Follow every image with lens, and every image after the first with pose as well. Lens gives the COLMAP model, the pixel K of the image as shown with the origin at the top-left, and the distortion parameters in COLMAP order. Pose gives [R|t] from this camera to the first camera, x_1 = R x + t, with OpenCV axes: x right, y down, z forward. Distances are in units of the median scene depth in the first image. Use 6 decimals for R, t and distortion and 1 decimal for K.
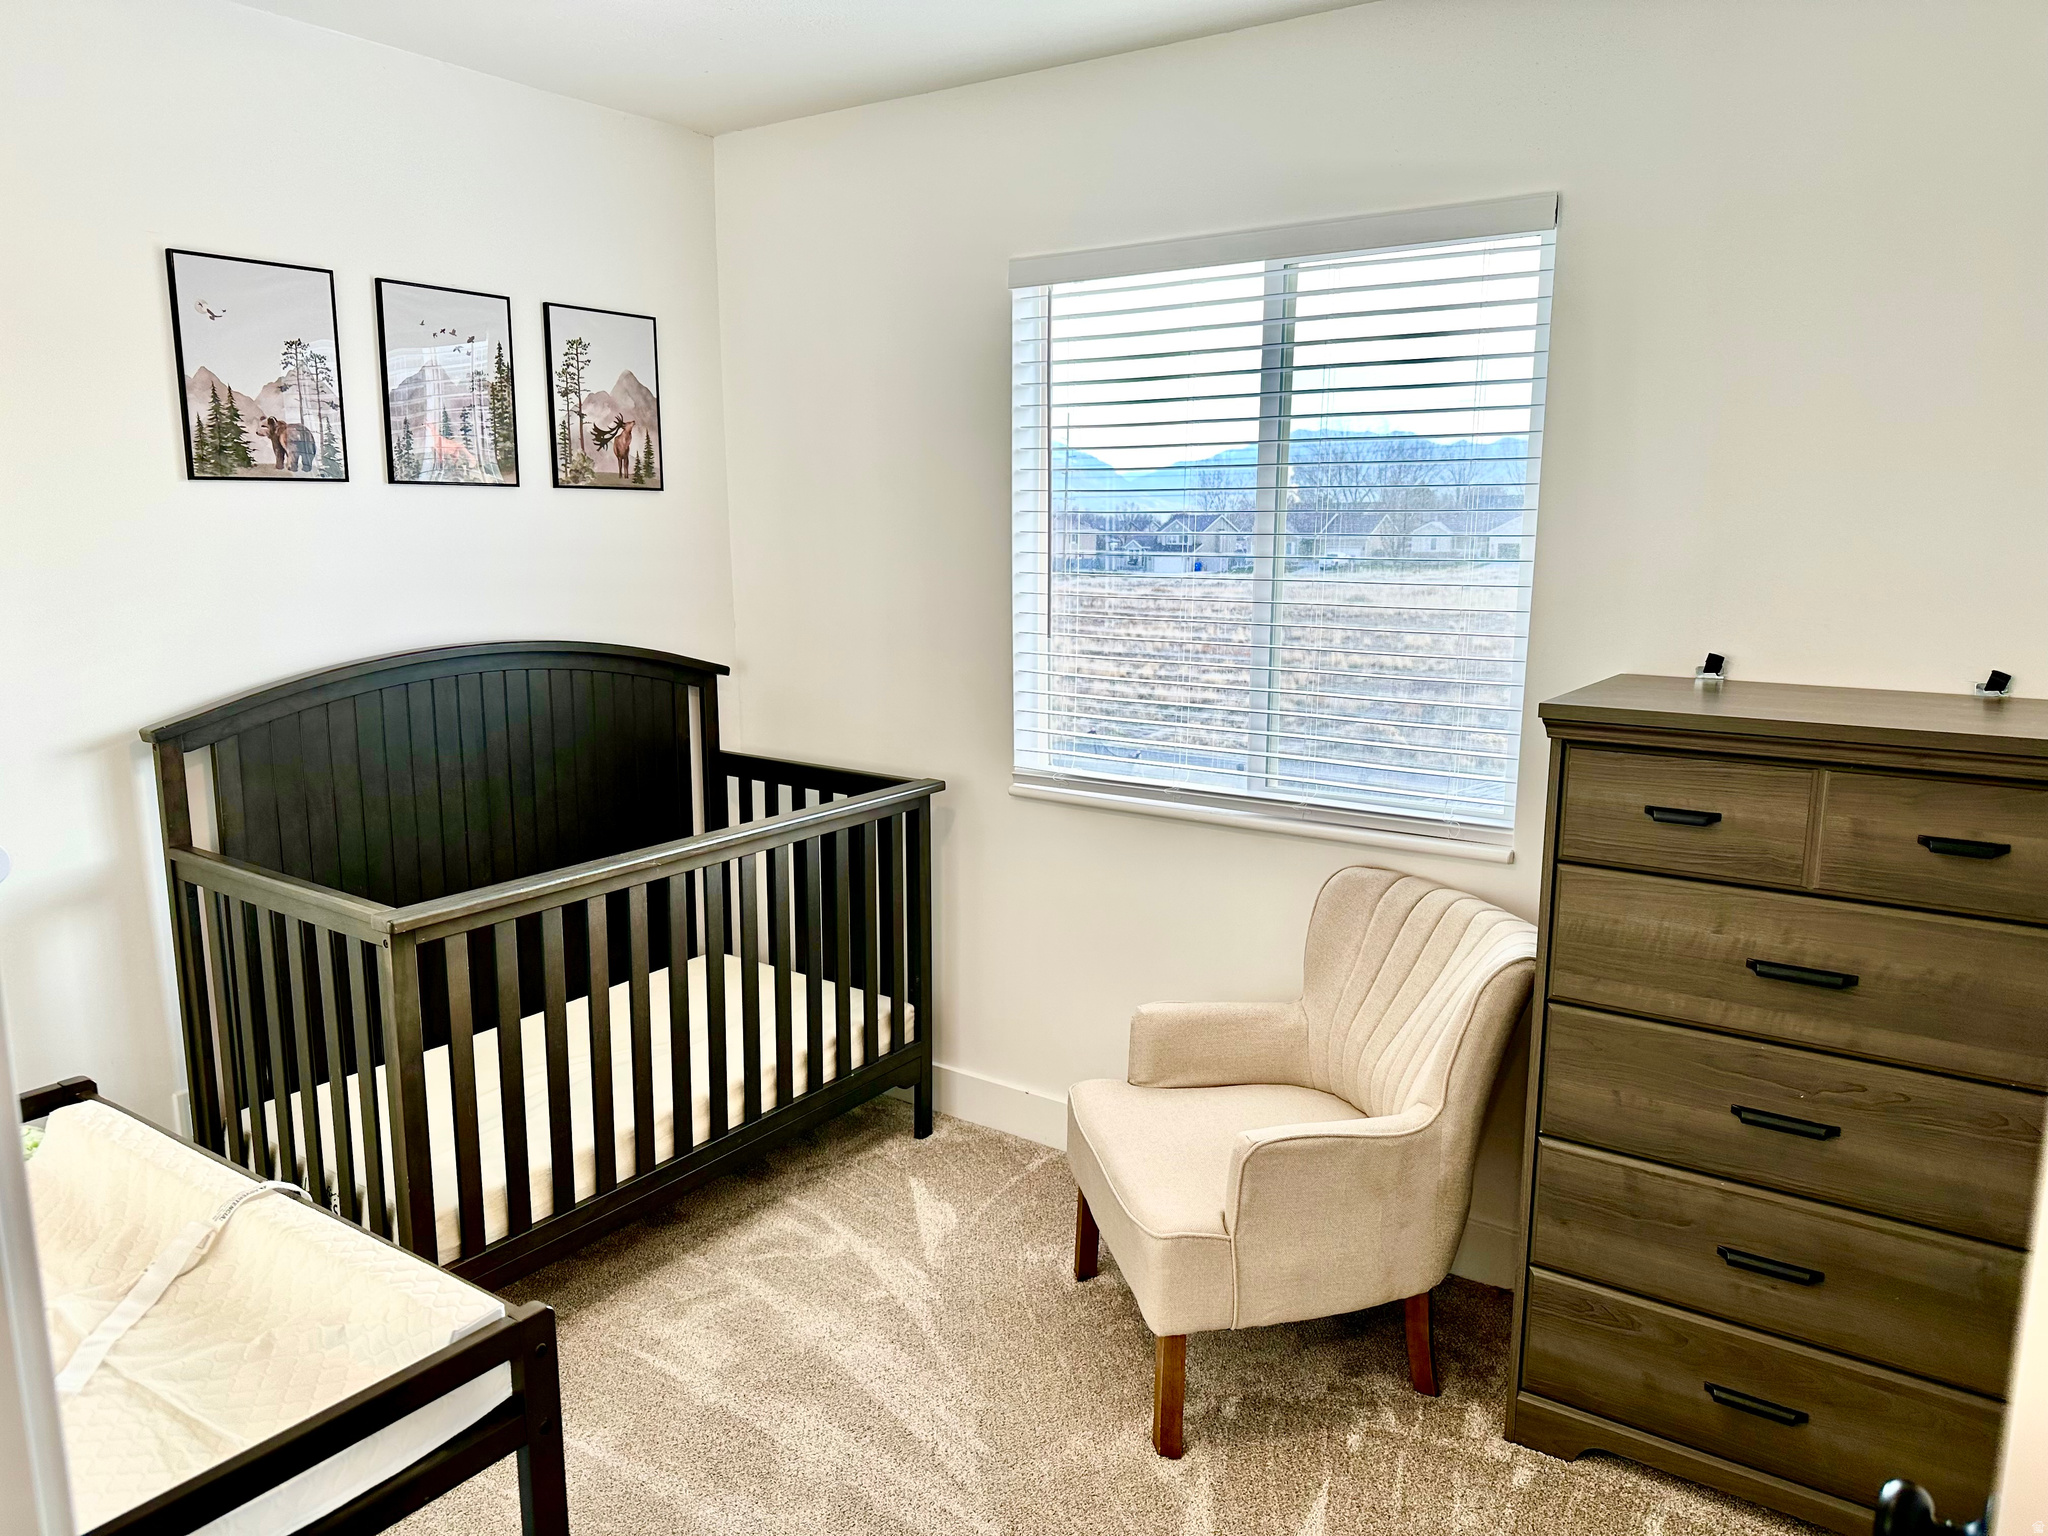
lens RADIAL K [[1466.0, 0, 1038.3], [0, 1466.0, 782.2], [0, 0, 1]] dist [-0.002186, -0.003721]
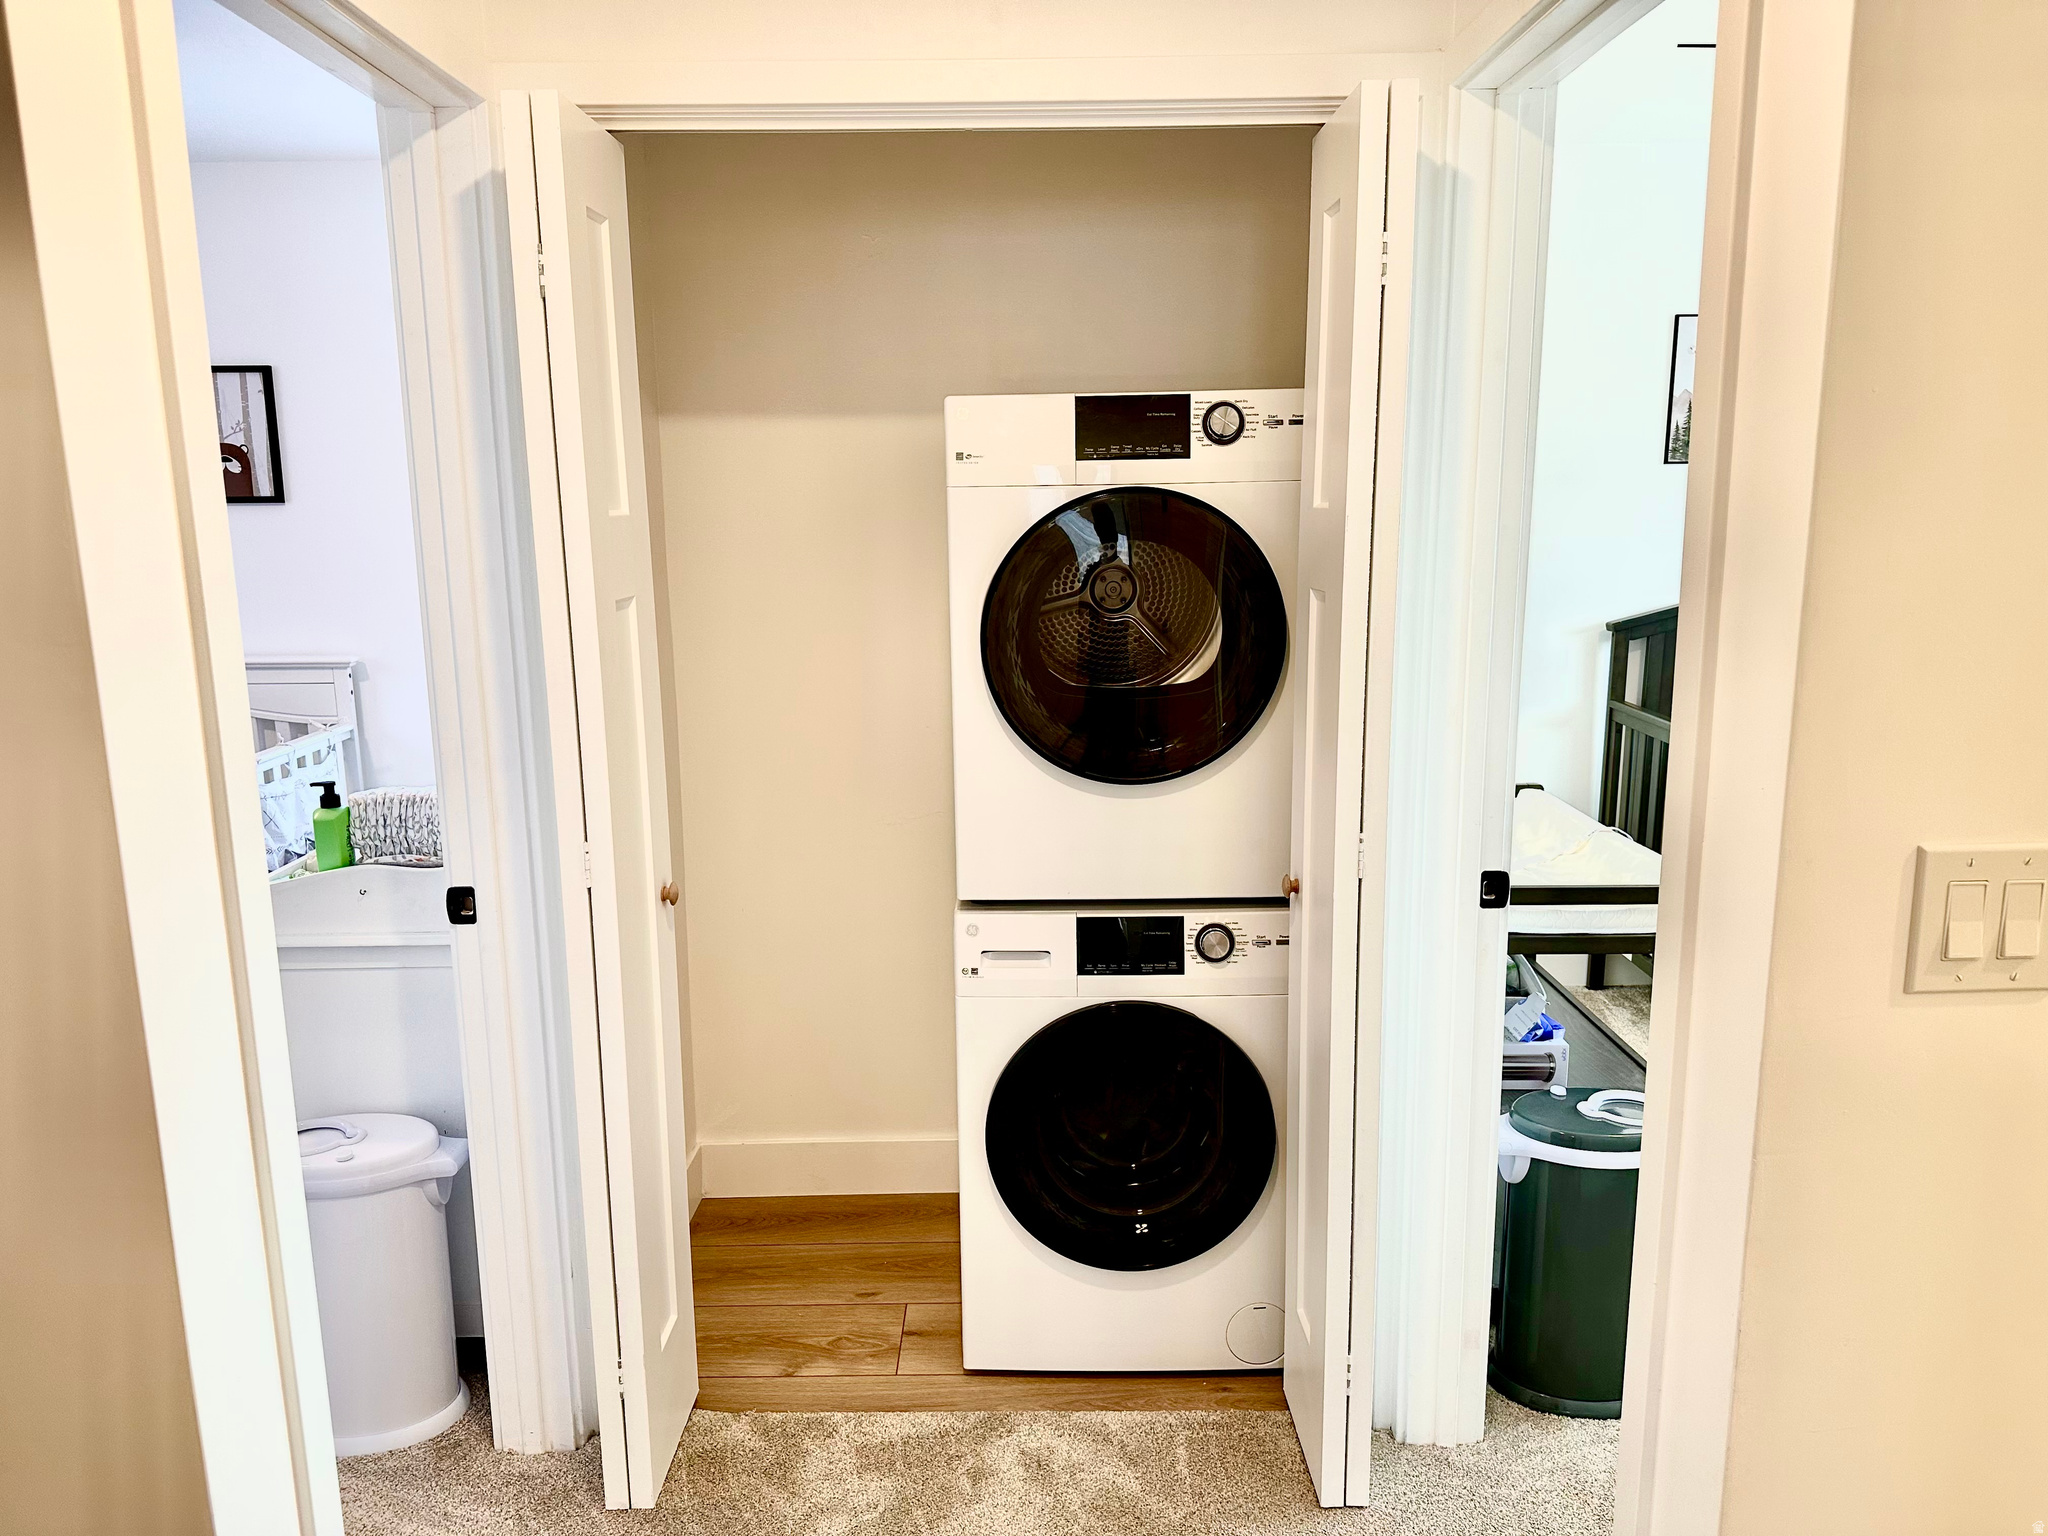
lens RADIAL K [[1466.0, 0, 1023.9], [0, 1466.0, 771.6], [0, 0, 1]] dist [-0.002186, -0.003721]
pose [[0.580395, 0.148897, -0.800607, 0.317515], [-0.142248, 0.986564, 0.080359, 0.086145], [0.801815, 0.067245, 0.593777, -0.442101]]
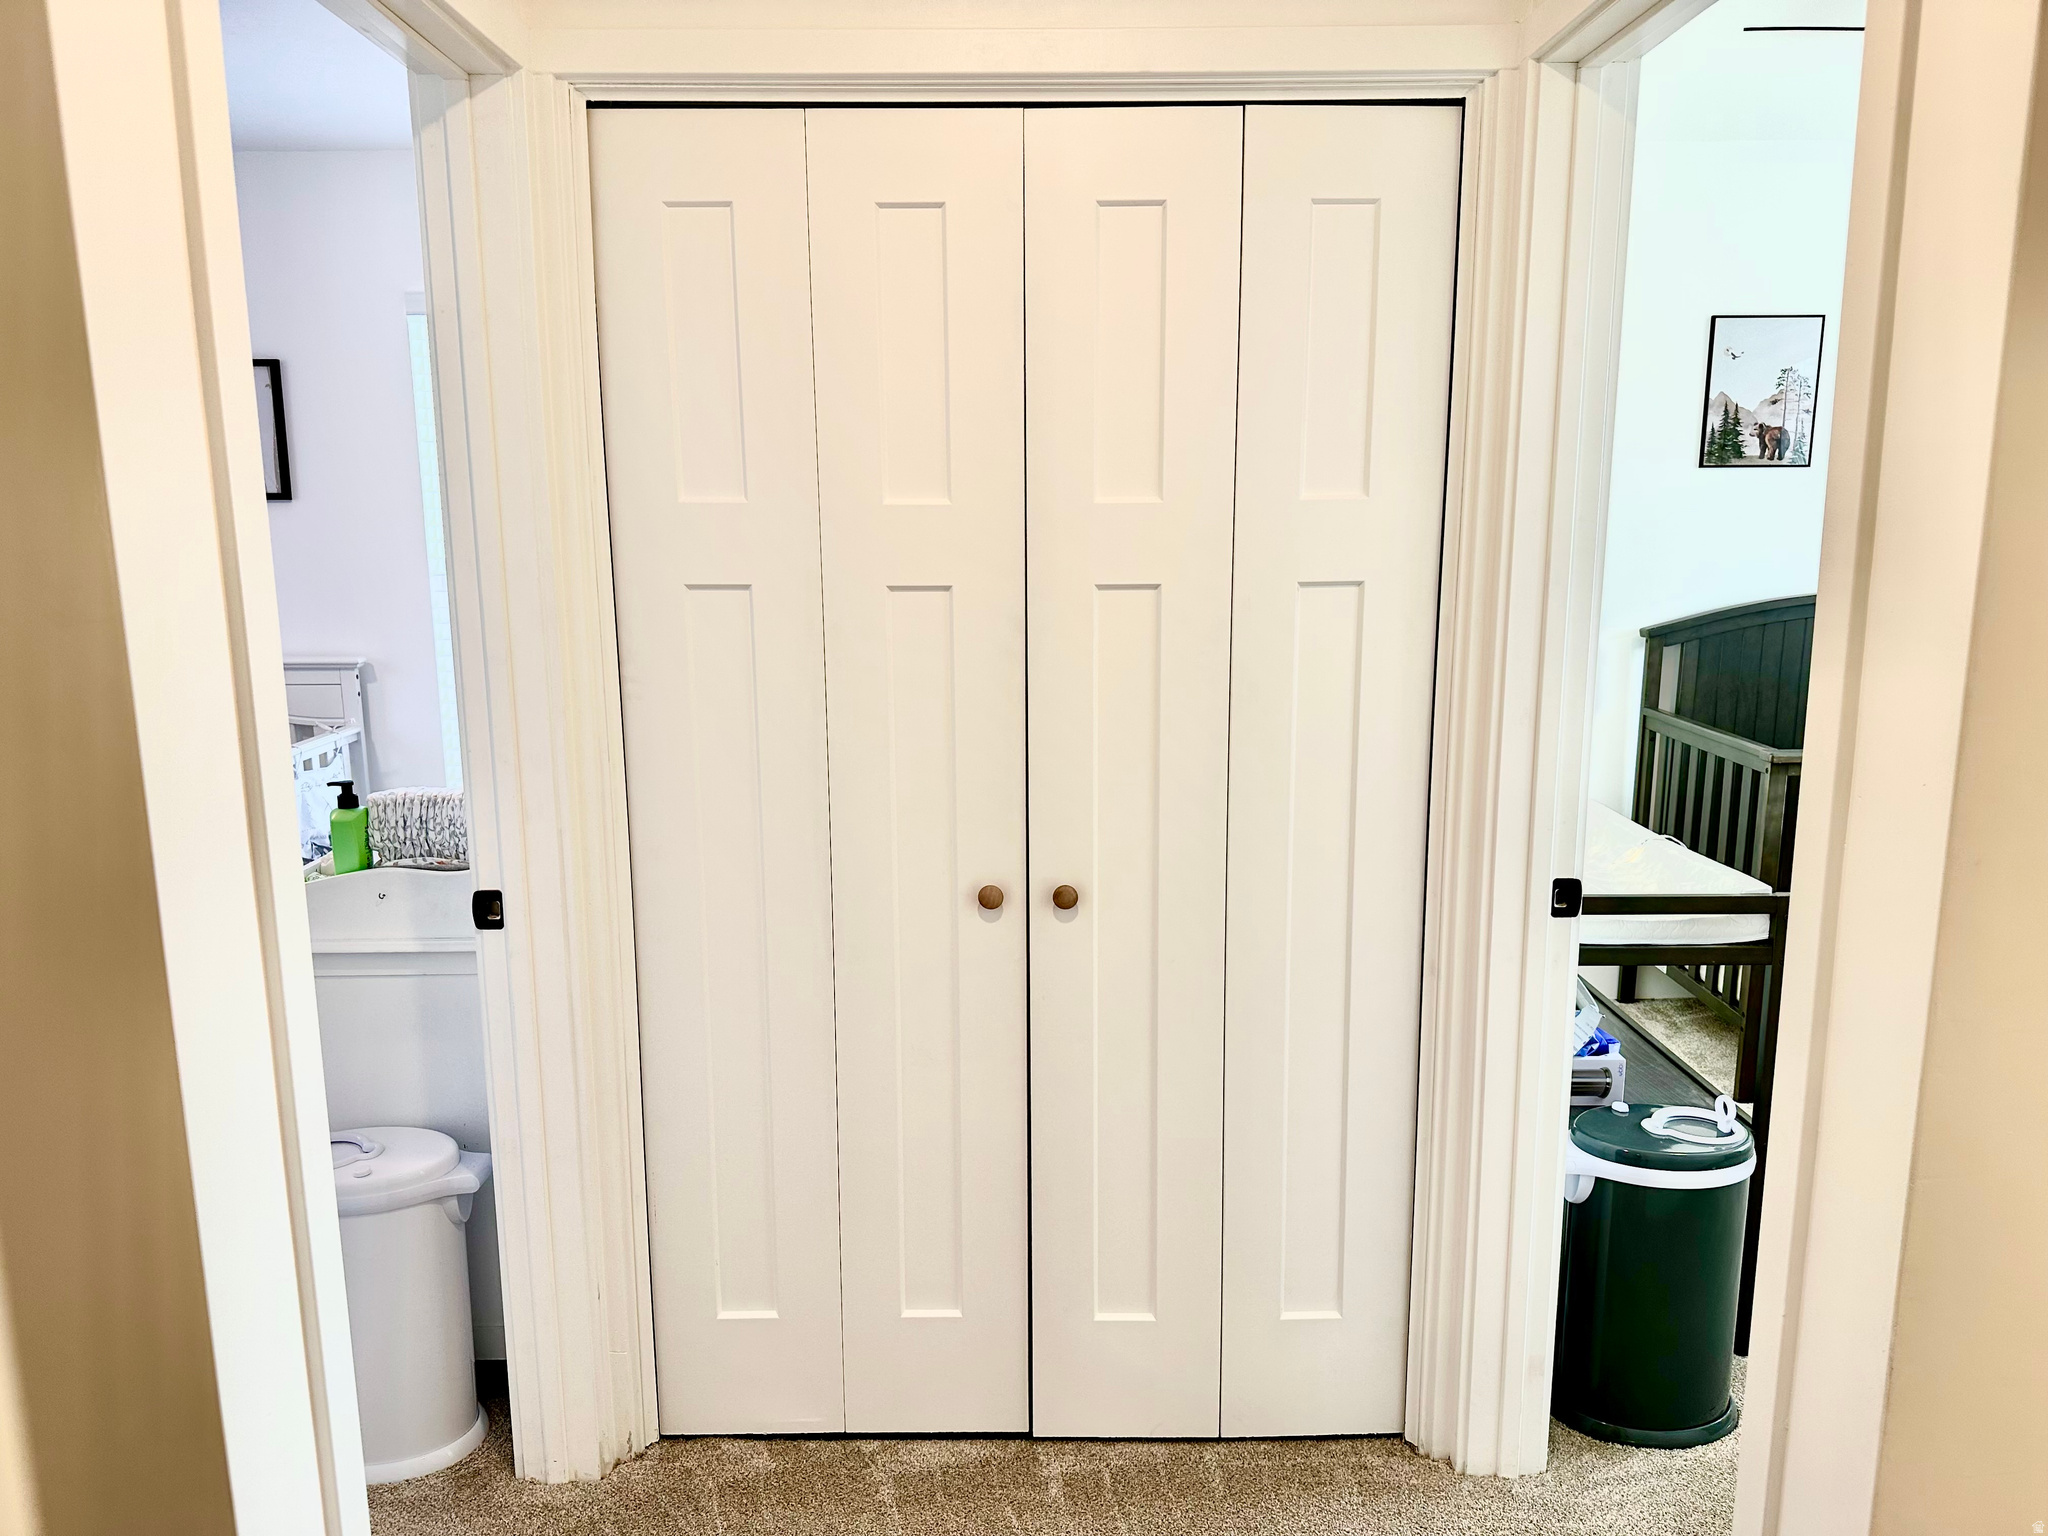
lens RADIAL K [[1466.0, 0, 1020.7], [0, 1466.0, 773.4], [0, 0, 1]] dist [-0.002186, -0.003721]
pose [[0.583304, 0.145771, -0.799067, 0.271686], [-0.146722, 0.986491, 0.072858, 0.099803], [0.798893, 0.074742, 0.596812, -0.448766]]
